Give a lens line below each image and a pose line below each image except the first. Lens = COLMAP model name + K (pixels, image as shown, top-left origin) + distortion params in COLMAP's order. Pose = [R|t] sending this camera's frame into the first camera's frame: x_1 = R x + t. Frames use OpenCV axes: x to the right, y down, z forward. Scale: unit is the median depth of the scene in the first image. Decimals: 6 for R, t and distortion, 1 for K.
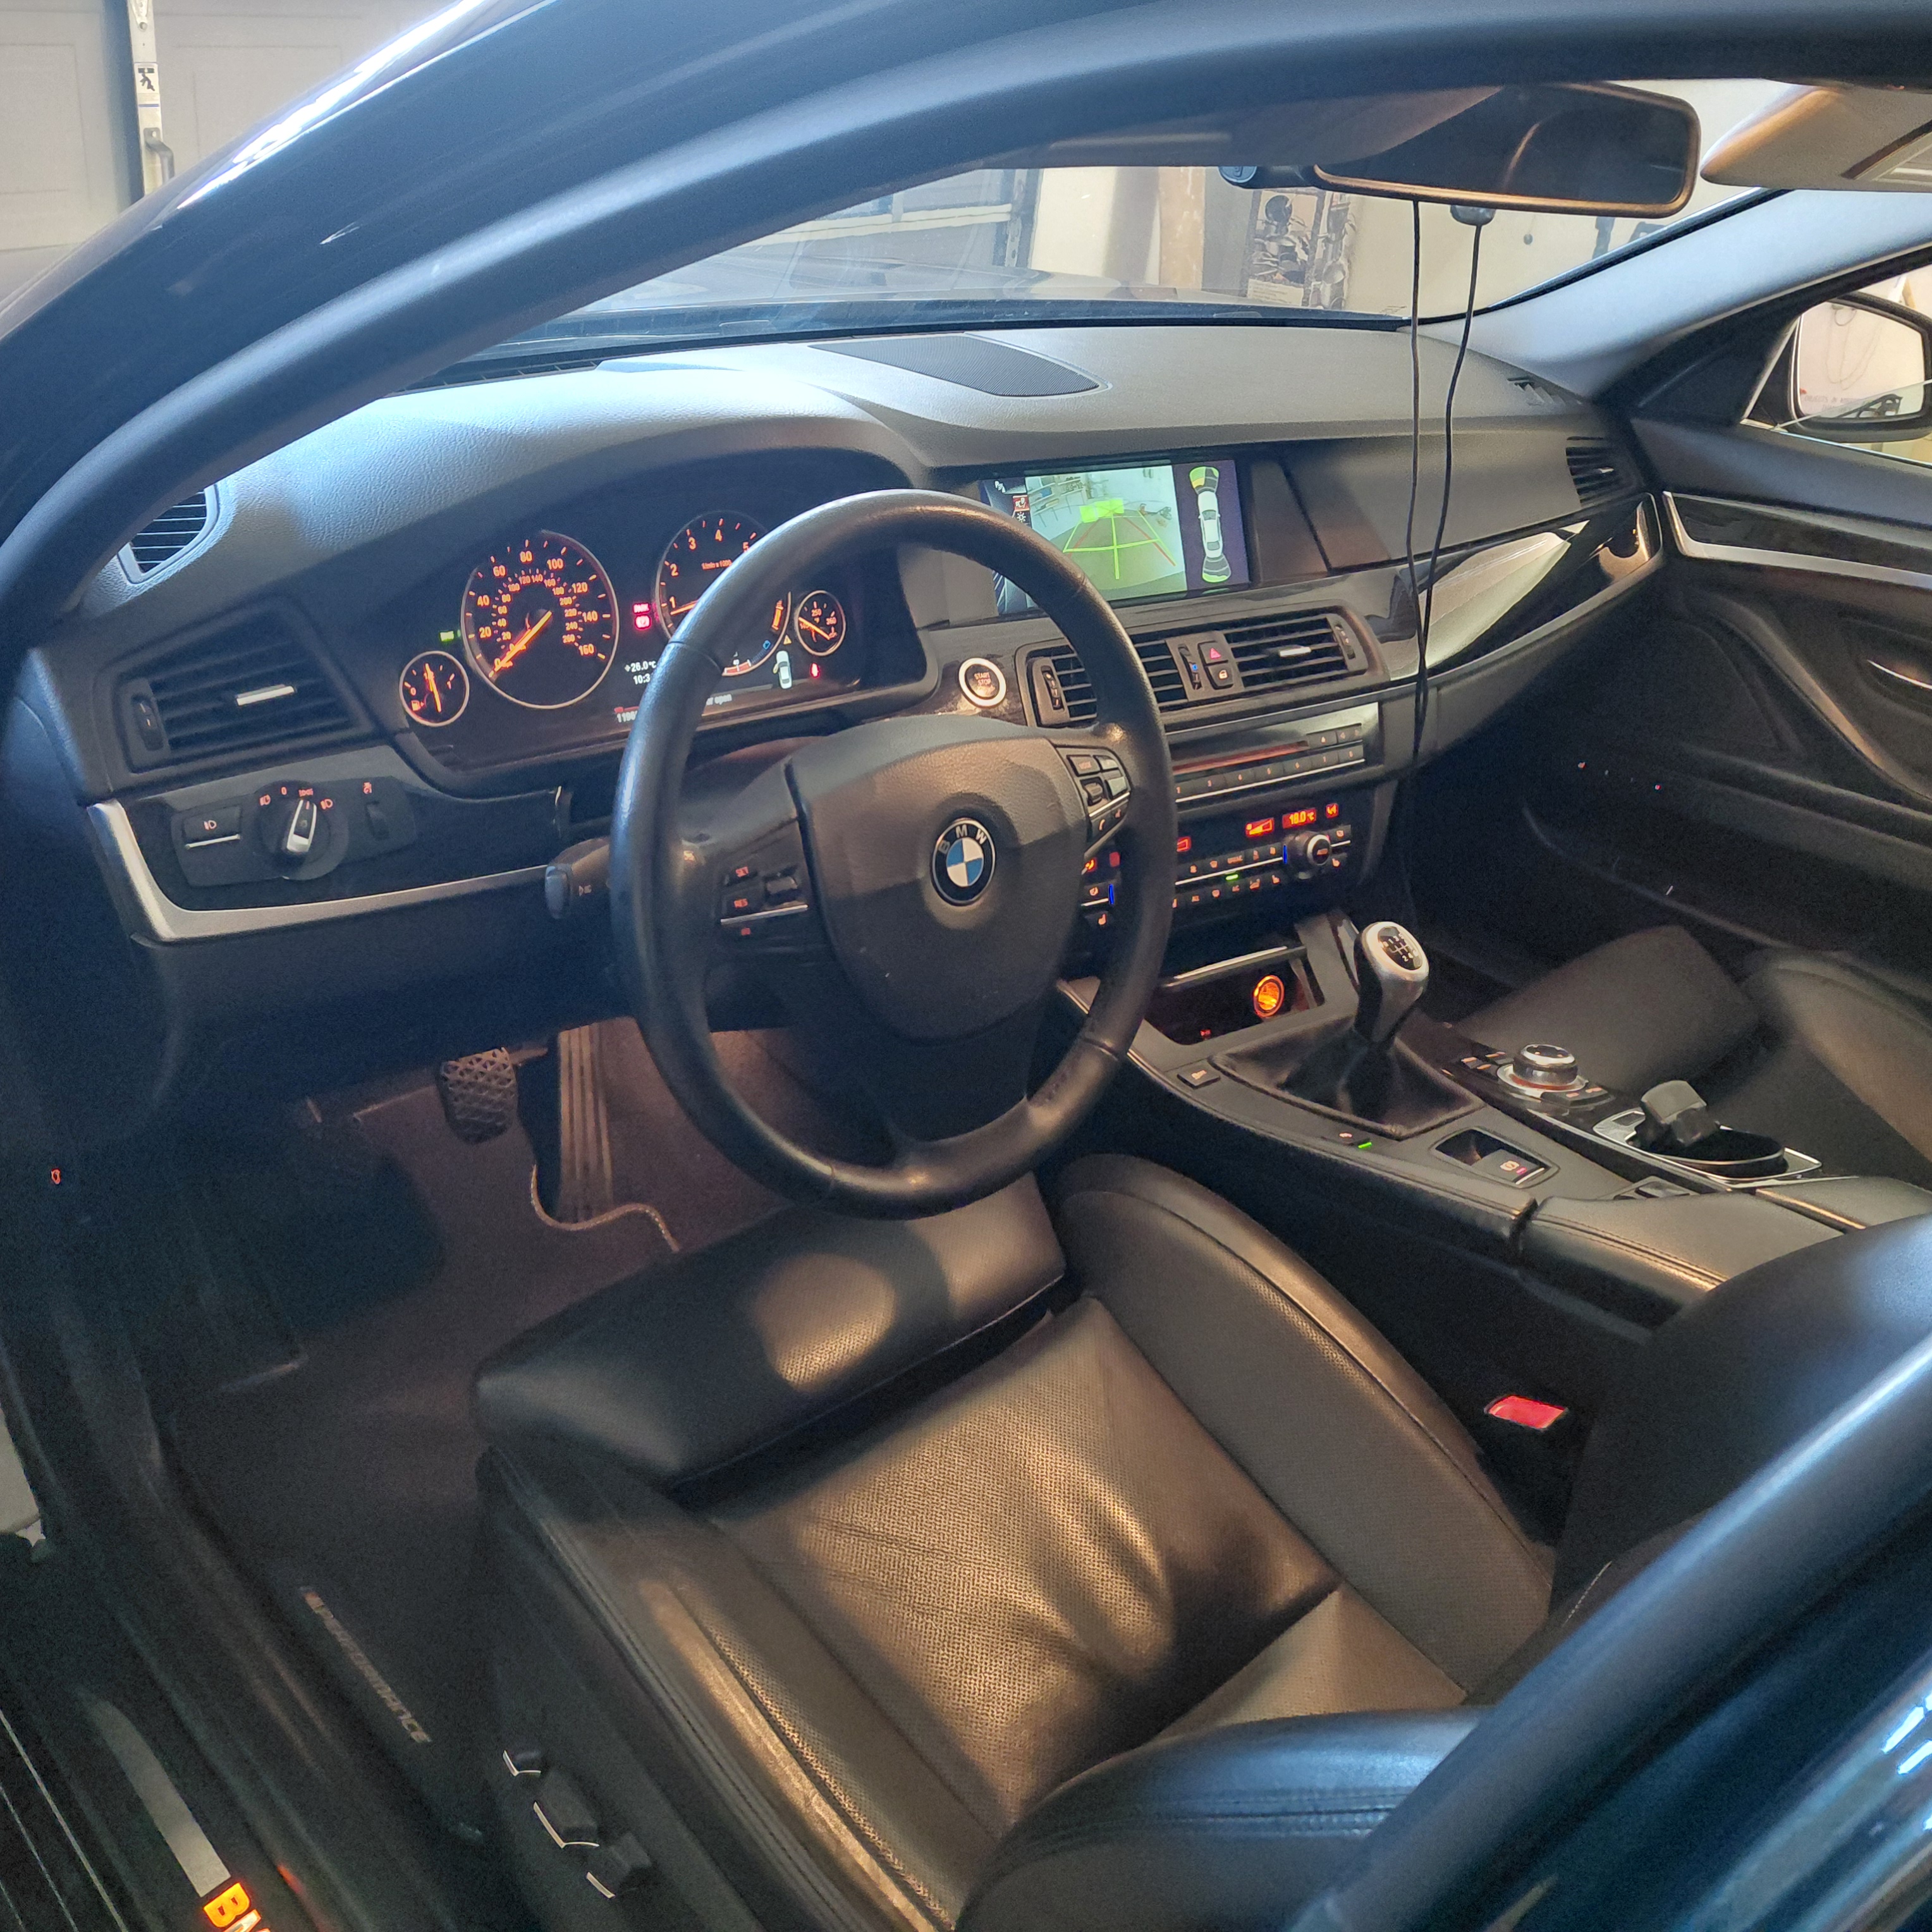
lens RADIAL K [[1896.4, 0, 1117.0], [0, 1896.4, 999.4], [0, 0, 1]] dist [0.103001, -0.163581]
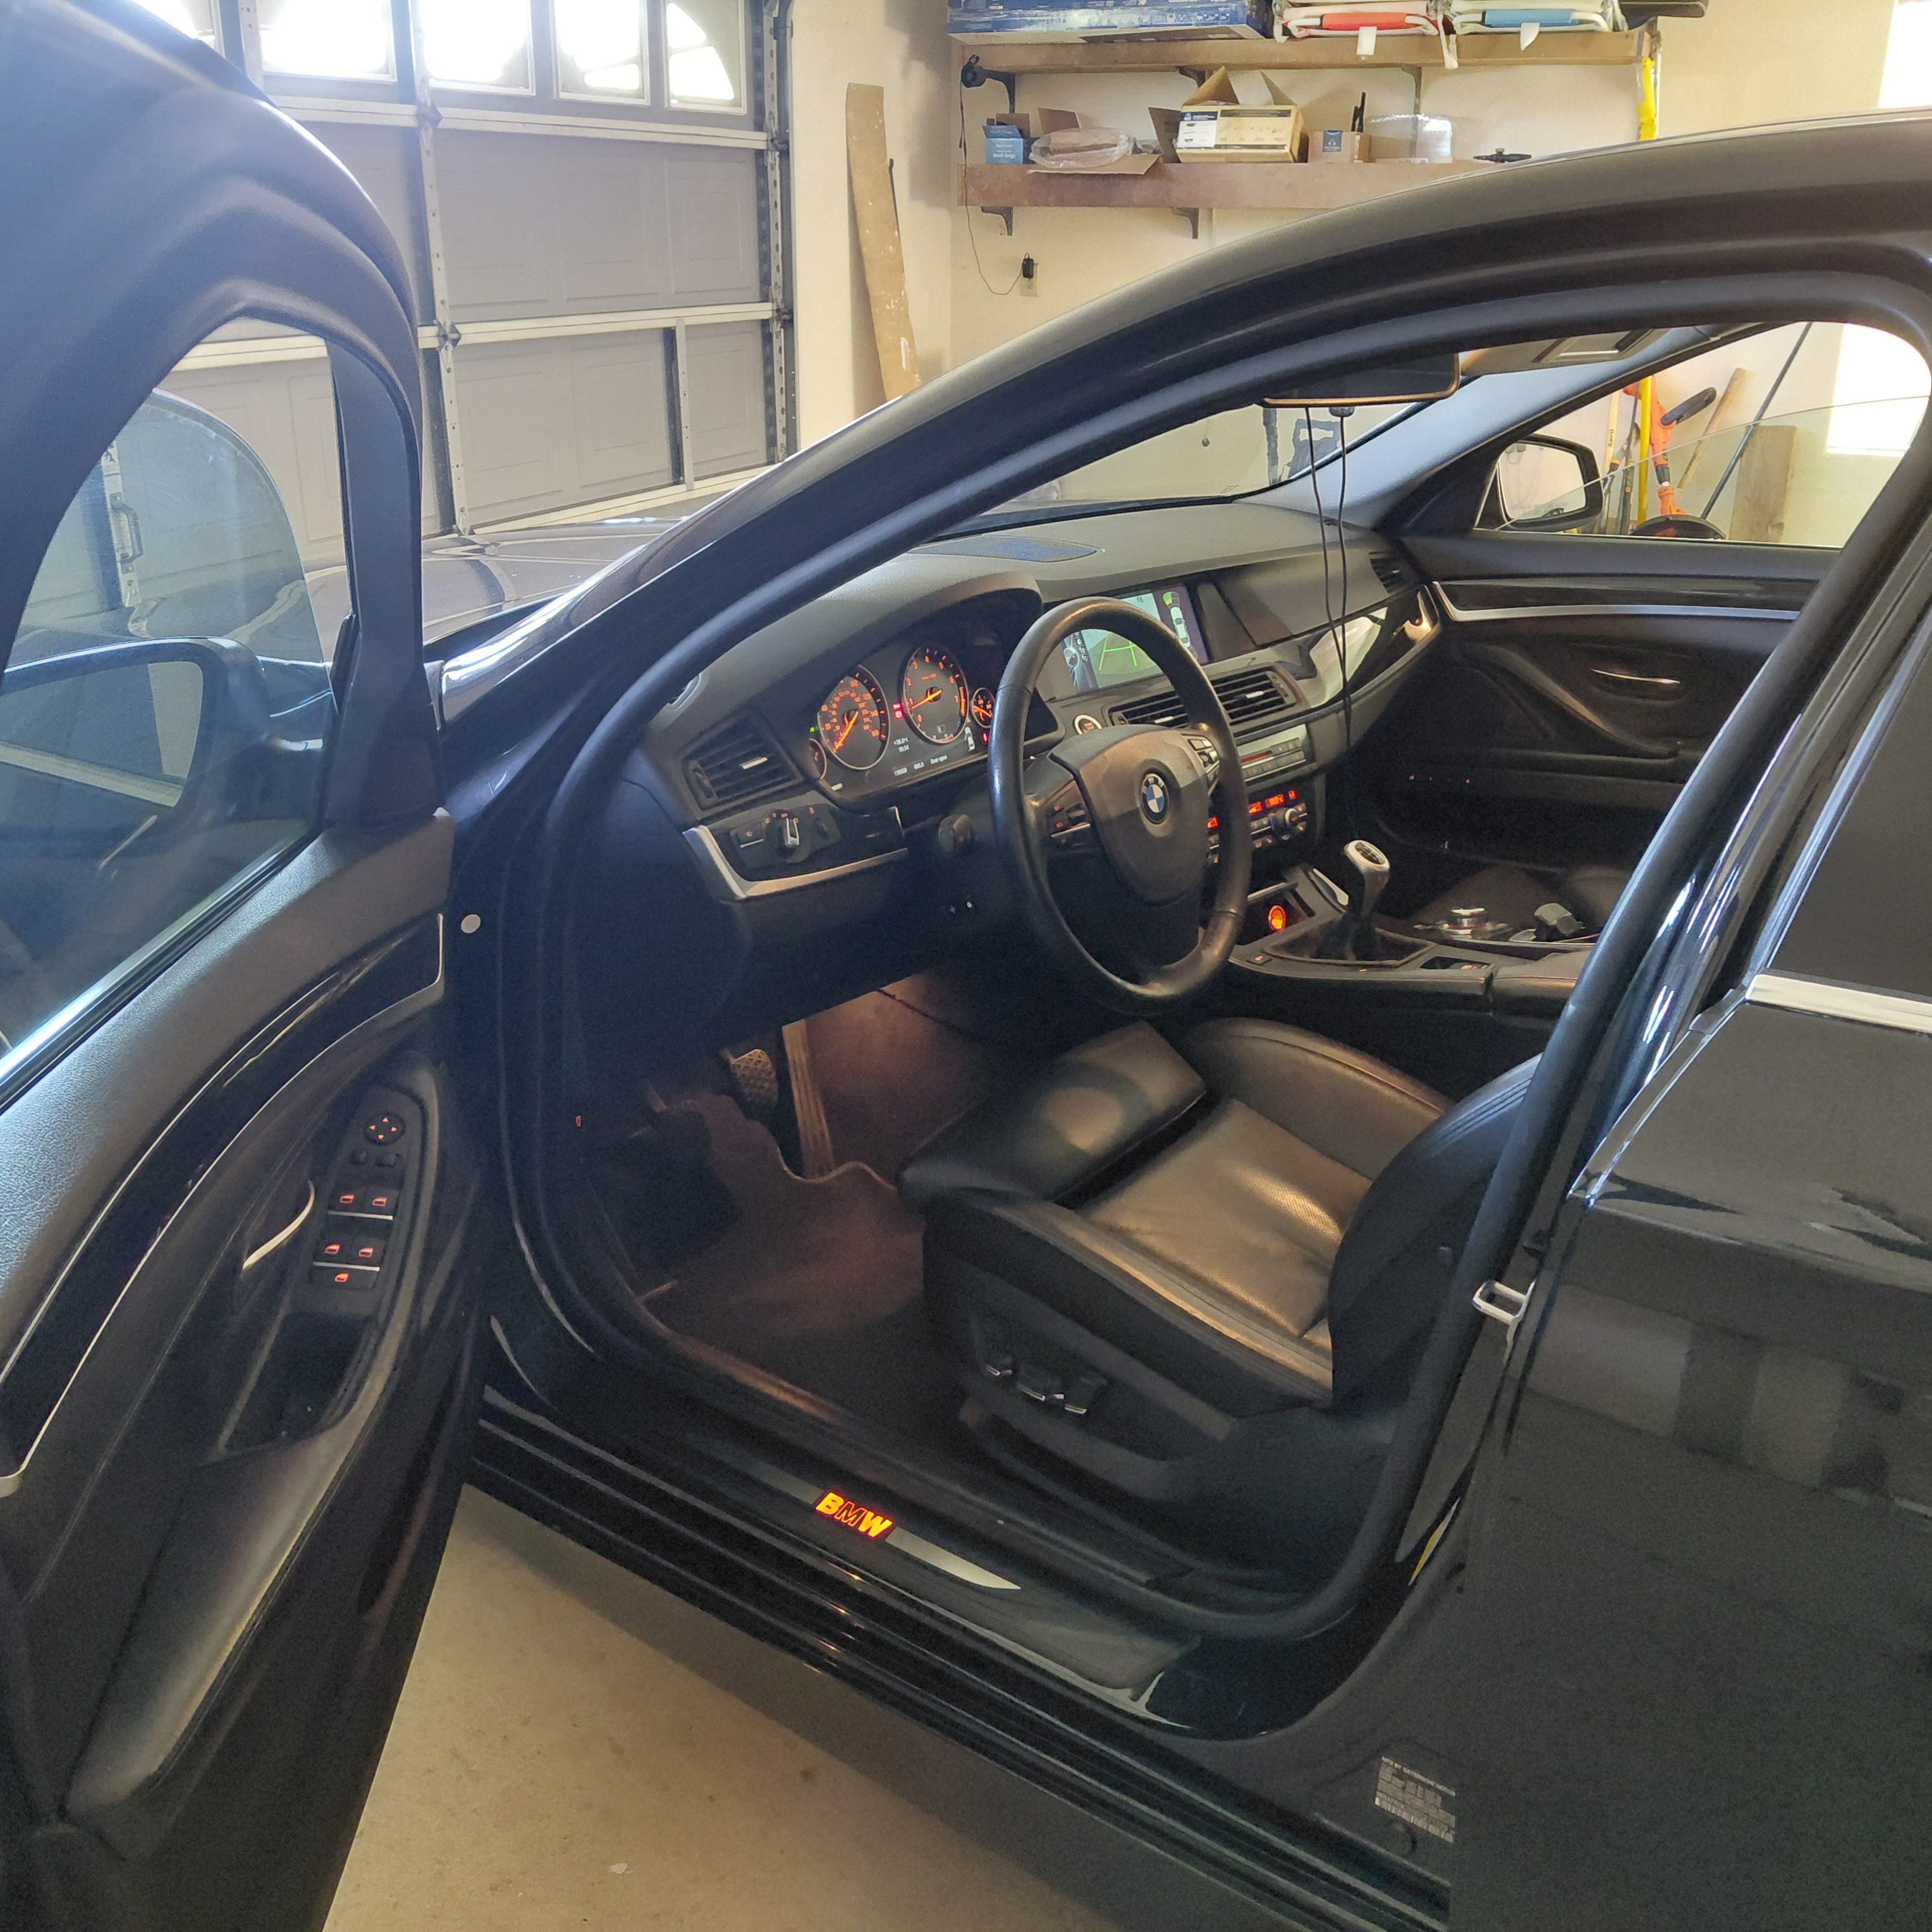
lens RADIAL K [[1896.4, 0, 1117.0], [0, 1896.4, 999.4], [0, 0, 1]] dist [0.103001, -0.163581]
pose [[0.974960, -0.172384, 0.140486, -0.300325], [0.187211, 0.977202, -0.100146, 0.211099], [-0.120020, 0.123939, 0.985005, -0.524650]]
